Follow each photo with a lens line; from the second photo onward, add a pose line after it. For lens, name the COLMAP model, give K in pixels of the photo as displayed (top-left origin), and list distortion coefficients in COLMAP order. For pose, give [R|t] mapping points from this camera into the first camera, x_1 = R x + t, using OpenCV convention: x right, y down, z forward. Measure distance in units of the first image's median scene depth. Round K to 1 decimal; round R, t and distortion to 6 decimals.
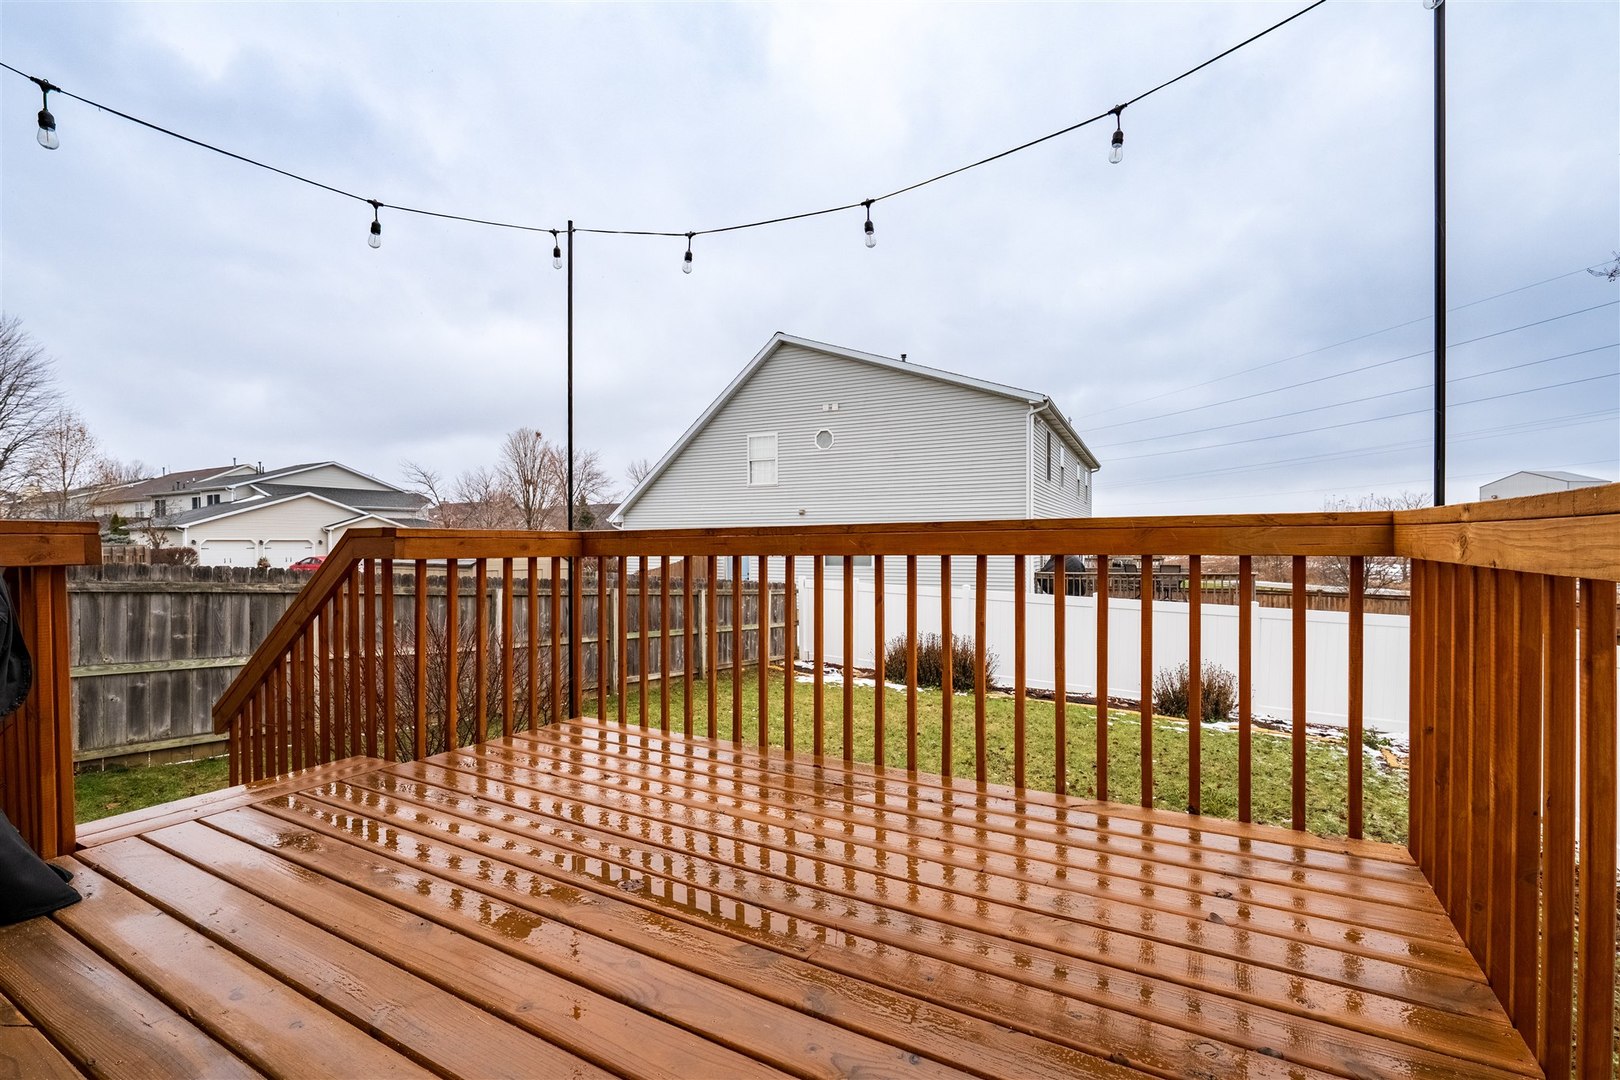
lens RADIAL K [[728.2, 0, 809.8], [0, 728.2, 550.5], [0, 0, 1]] dist [0.000241, 0.000009]
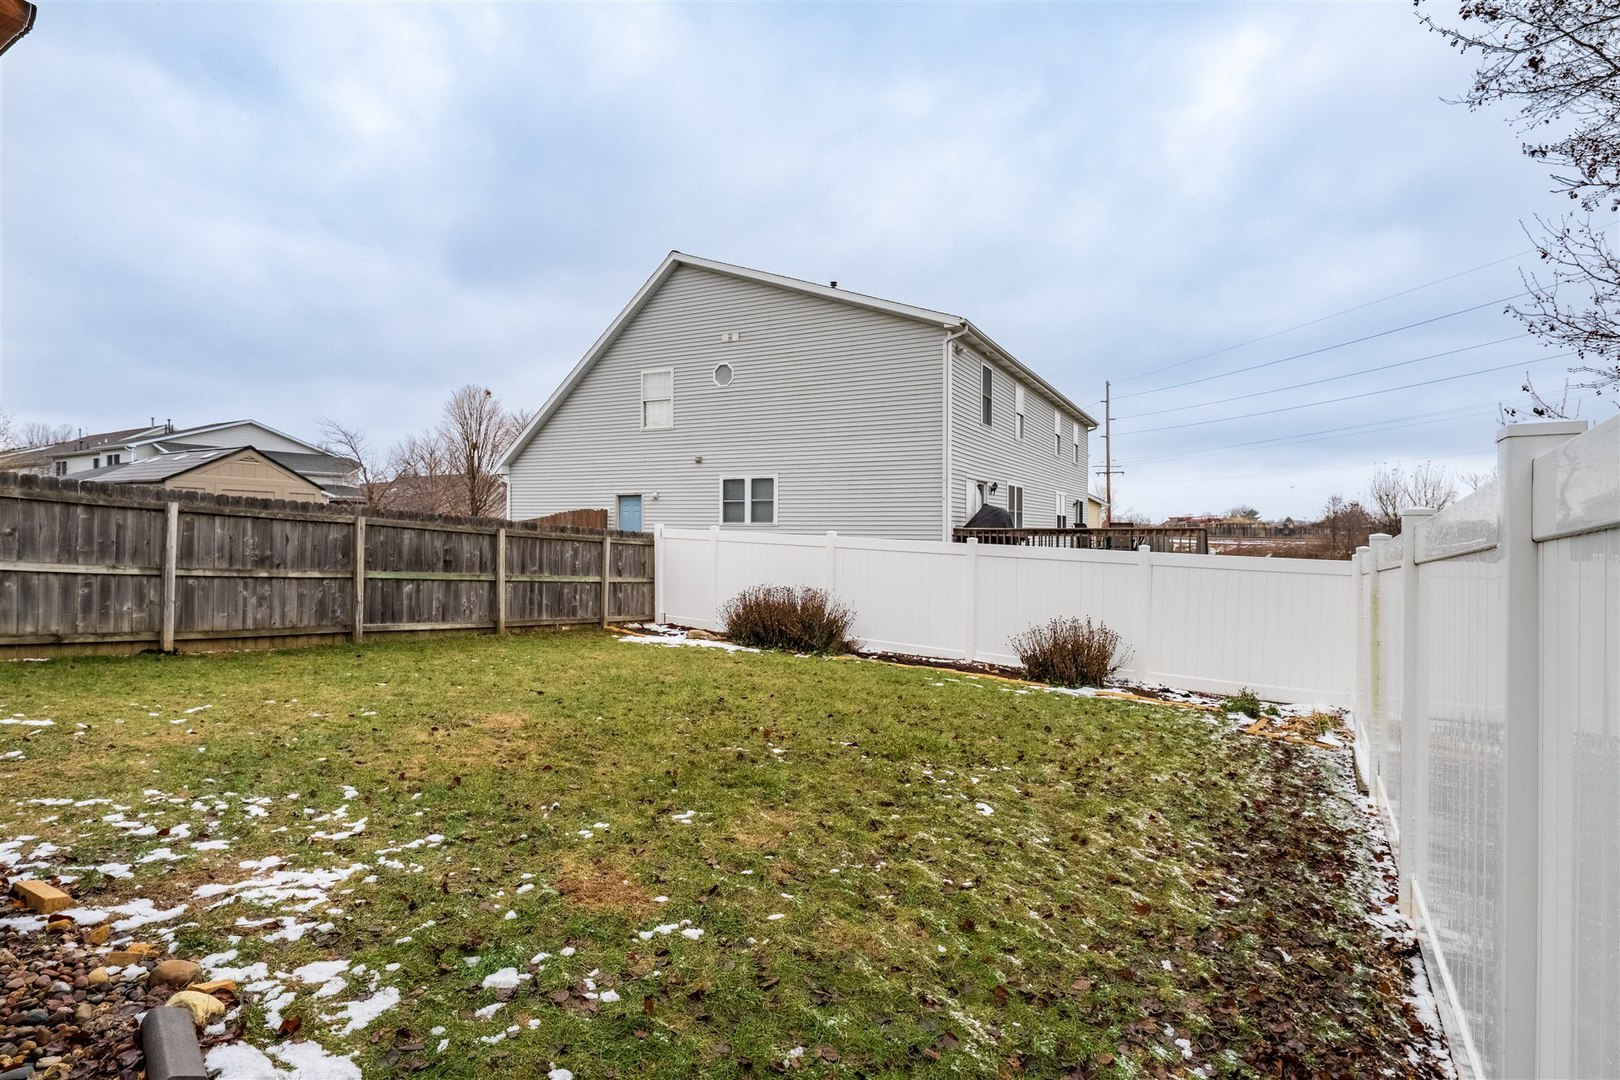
lens RADIAL K [[828.0, 0, 806.7], [0, 828.0, 530.4], [0, 0, 1]] dist [-0.001305, 0.000629]
pose [[0.999438, 0.010501, -0.031838, 0.144401], [-0.010781, 0.999905, -0.008626, 0.036467], [0.031745, 0.008964, 0.999456, 0.029196]]
